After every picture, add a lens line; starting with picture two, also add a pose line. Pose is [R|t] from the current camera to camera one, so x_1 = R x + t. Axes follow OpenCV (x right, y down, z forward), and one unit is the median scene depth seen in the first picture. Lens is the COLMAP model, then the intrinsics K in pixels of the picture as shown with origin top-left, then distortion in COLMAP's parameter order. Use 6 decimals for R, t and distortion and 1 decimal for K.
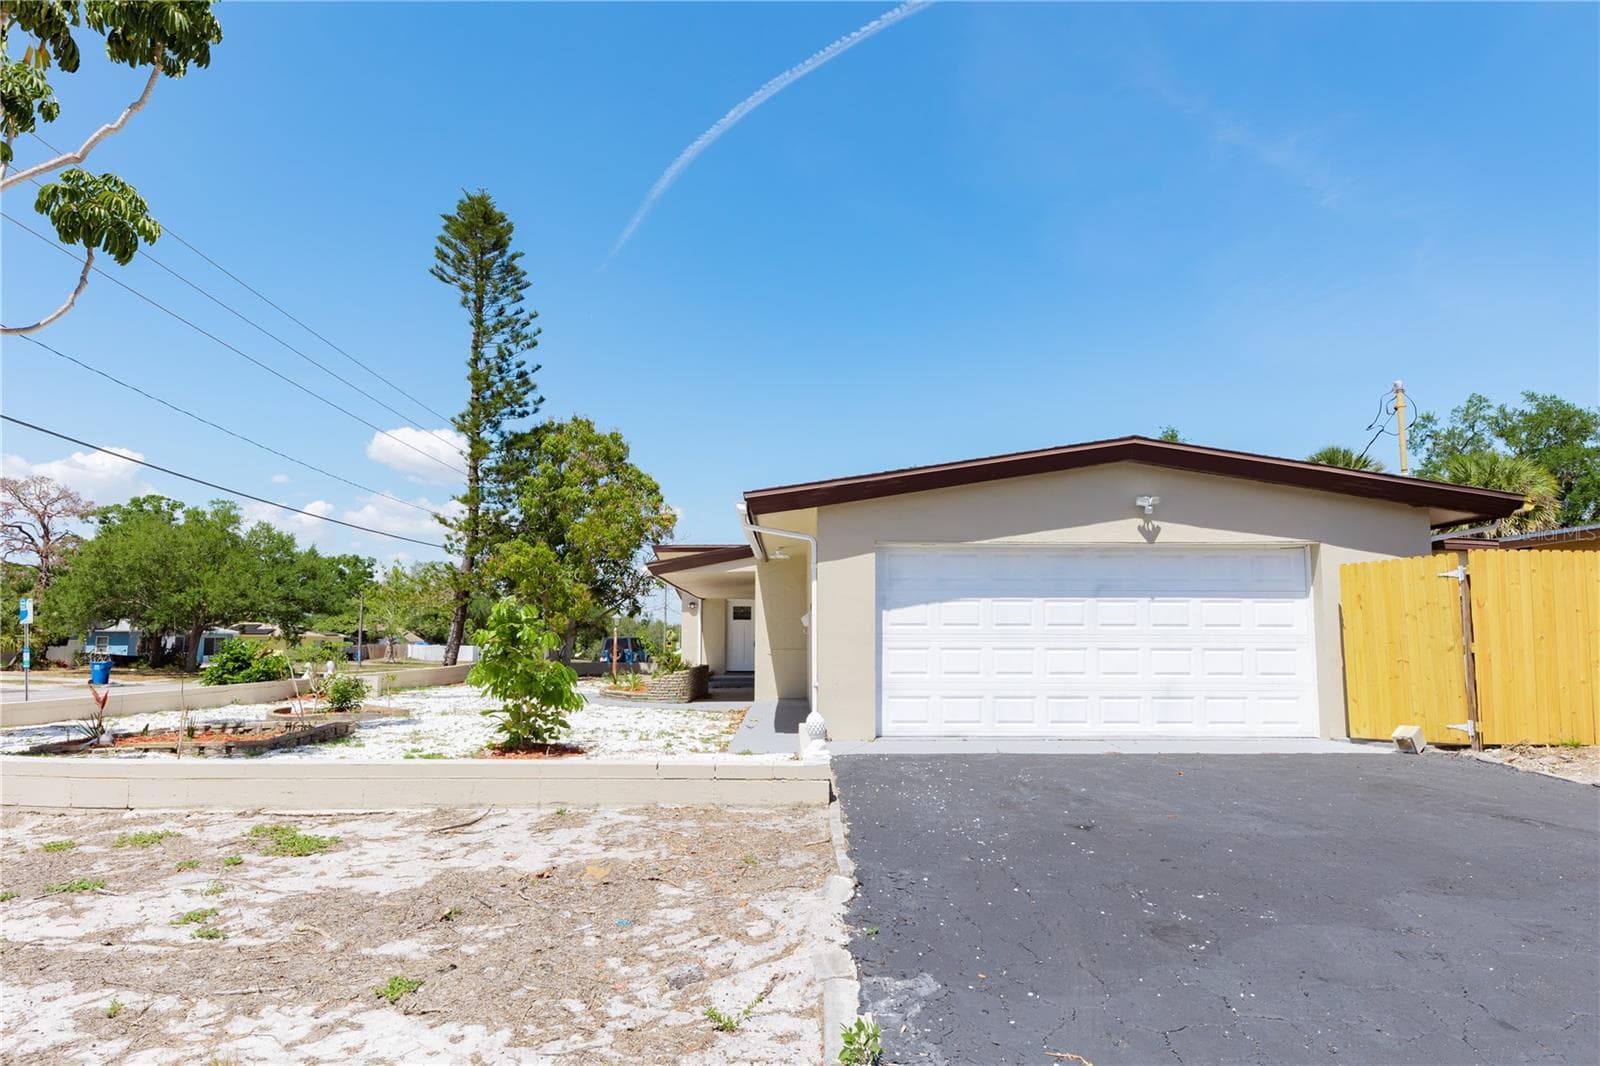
lens RADIAL K [[952.2, 0, 809.9], [0, 952.2, 540.7], [0, 0, 1]] dist [0.016863, -0.010549]
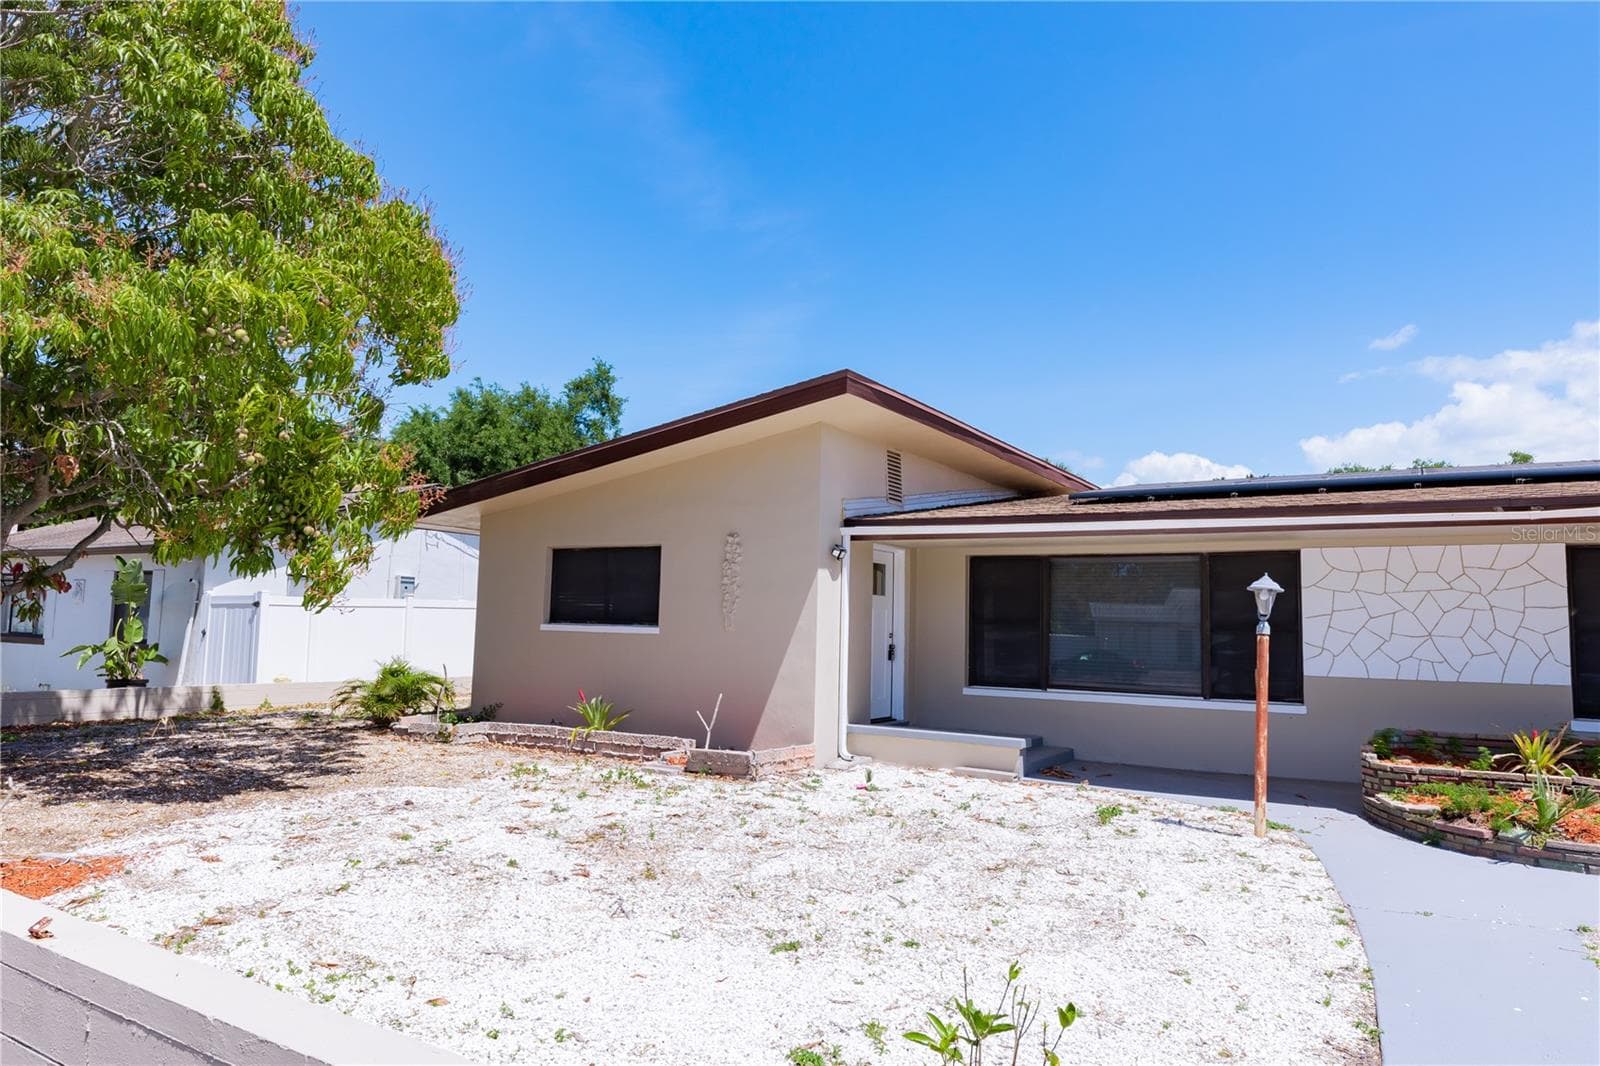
lens RADIAL K [[991.4, 0, 805.1], [0, 991.4, 531.1], [0, 0, 1]] dist [0.014216, -0.007366]
pose [[0.525567, 0.093054, 0.845648, -1.156375], [-0.111905, 0.992925, -0.039713, 0.192381], [-0.843360, -0.073760, 0.532262, 2.023217]]
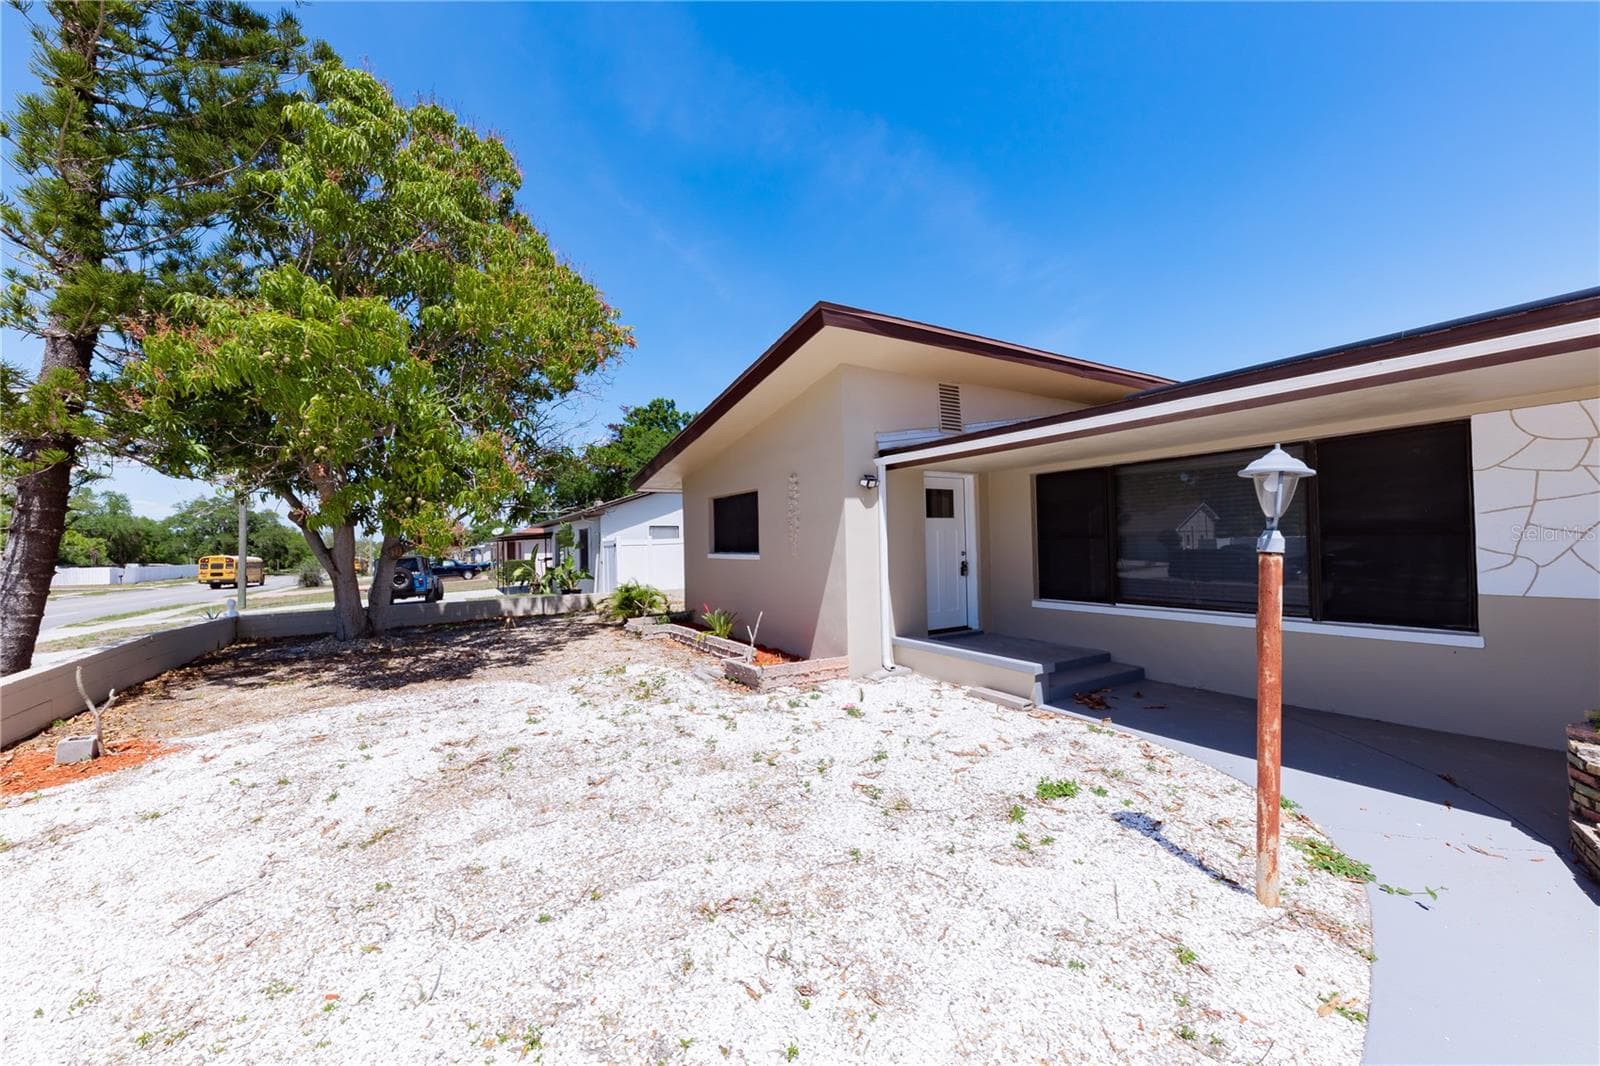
lens RADIAL K [[581.2, 0, 787.8], [0, 581.2, 534.0], [0, 0, 1]] dist [0.006040, -0.002463]
pose [[0.864948, -0.011752, 0.501724, -0.700791], [-0.029563, 0.996797, 0.074314, 0.182323], [-0.500990, -0.079111, 0.861830, 2.014352]]
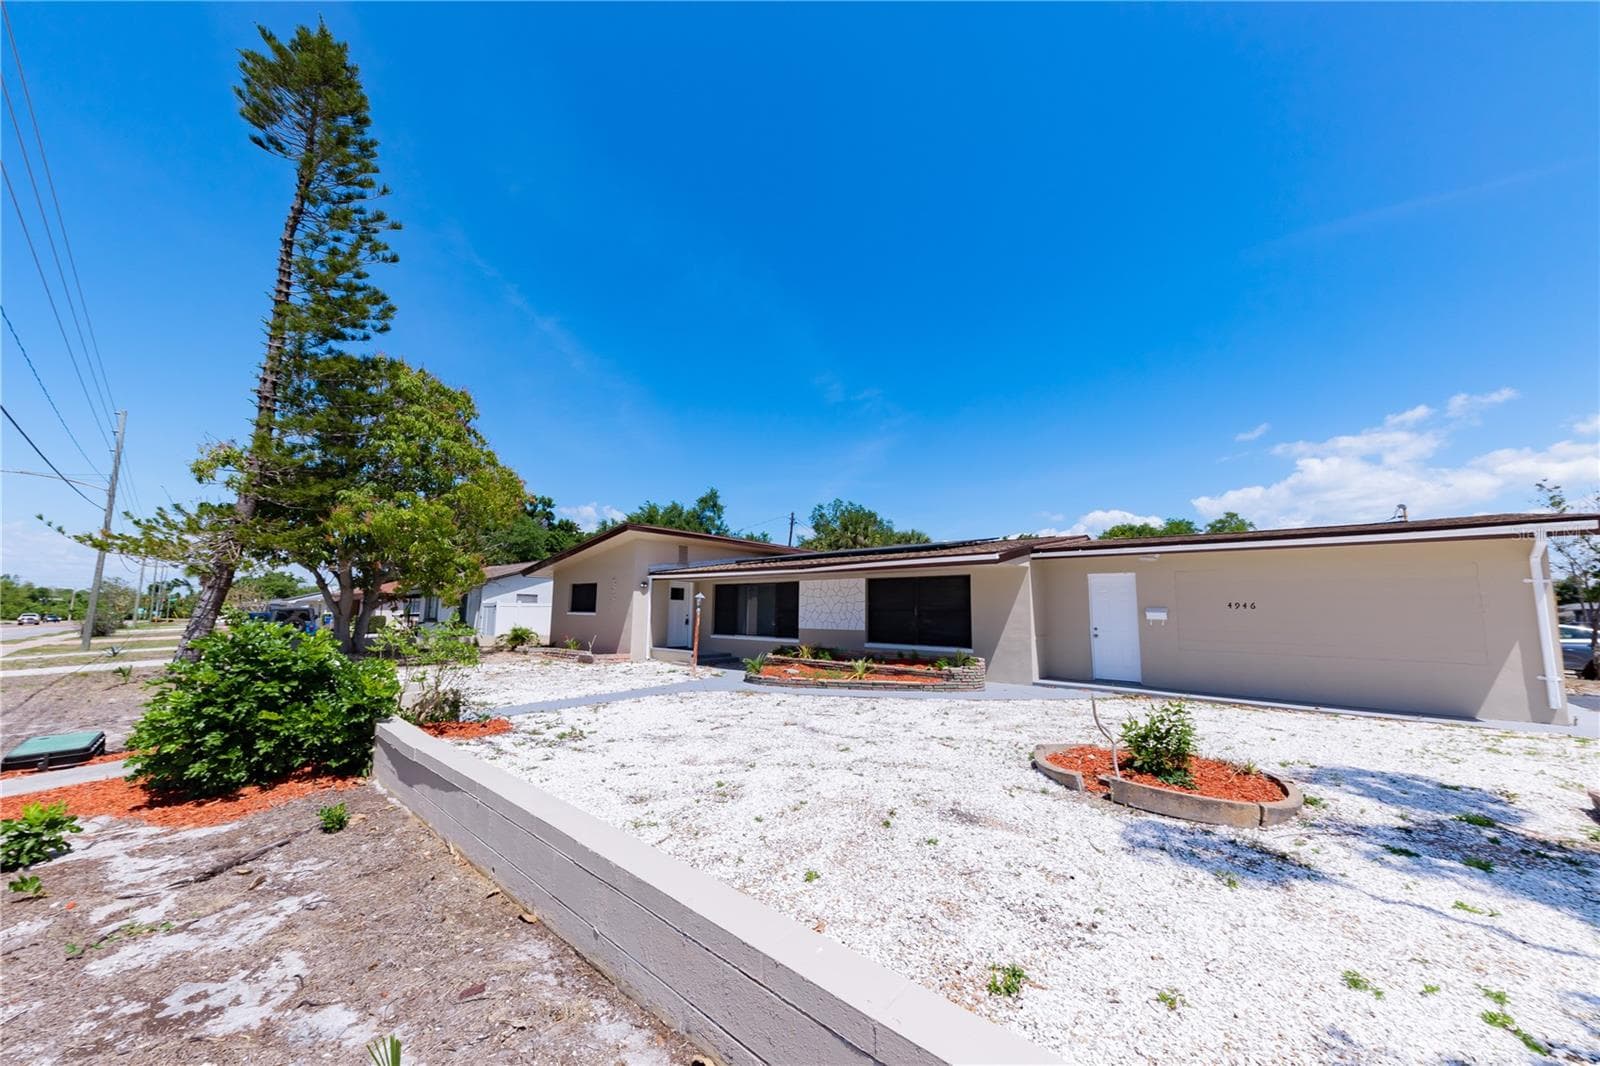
lens RADIAL K [[547.6, 0, 794.5], [0, 547.6, 552.5], [0, 0, 1]] dist [0.014666, -0.004233]
pose [[0.671338, 0.092392, 0.735370, -1.144638], [-0.091913, 0.994919, -0.041092, 0.106177], [-0.735430, -0.040004, 0.676419, 1.204079]]
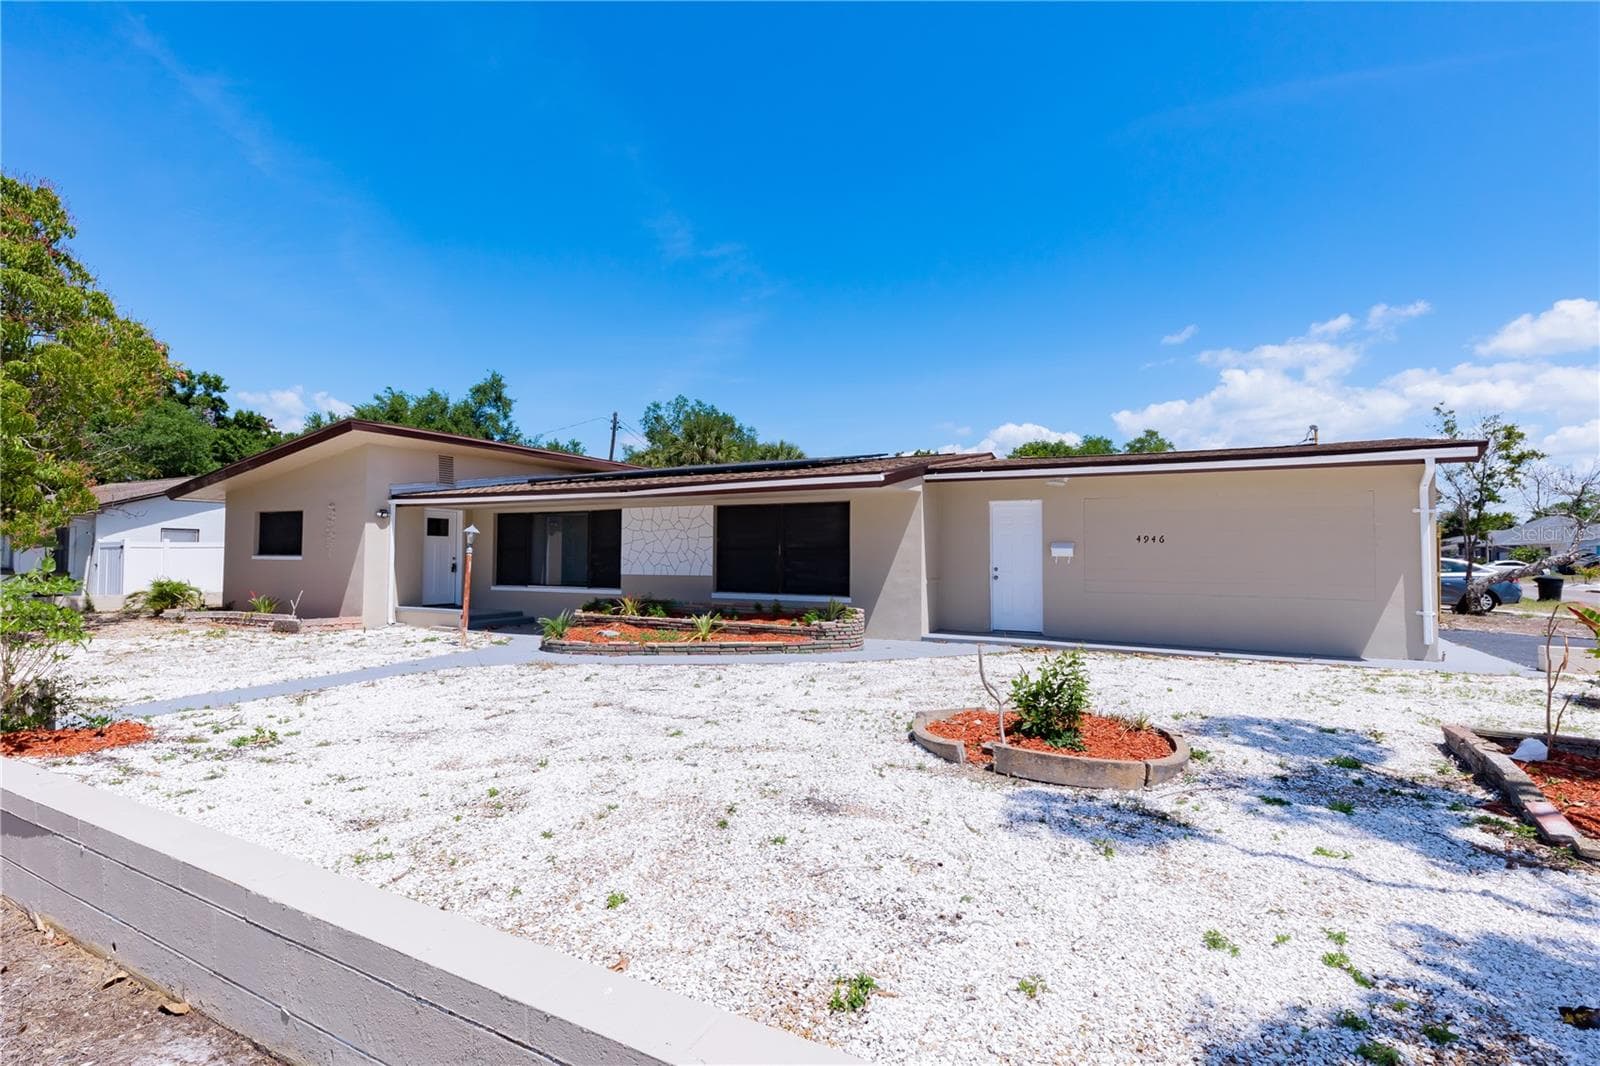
lens RADIAL K [[748.4, 0, 794.1], [0, 748.4, 527.5], [0, 0, 1]] dist [0.016908, -0.008622]
pose [[0.486936, 0.036338, 0.872682, -1.138490], [-0.095842, 0.995324, 0.012033, 0.107322], [-0.868164, -0.089499, 0.488141, 1.195987]]
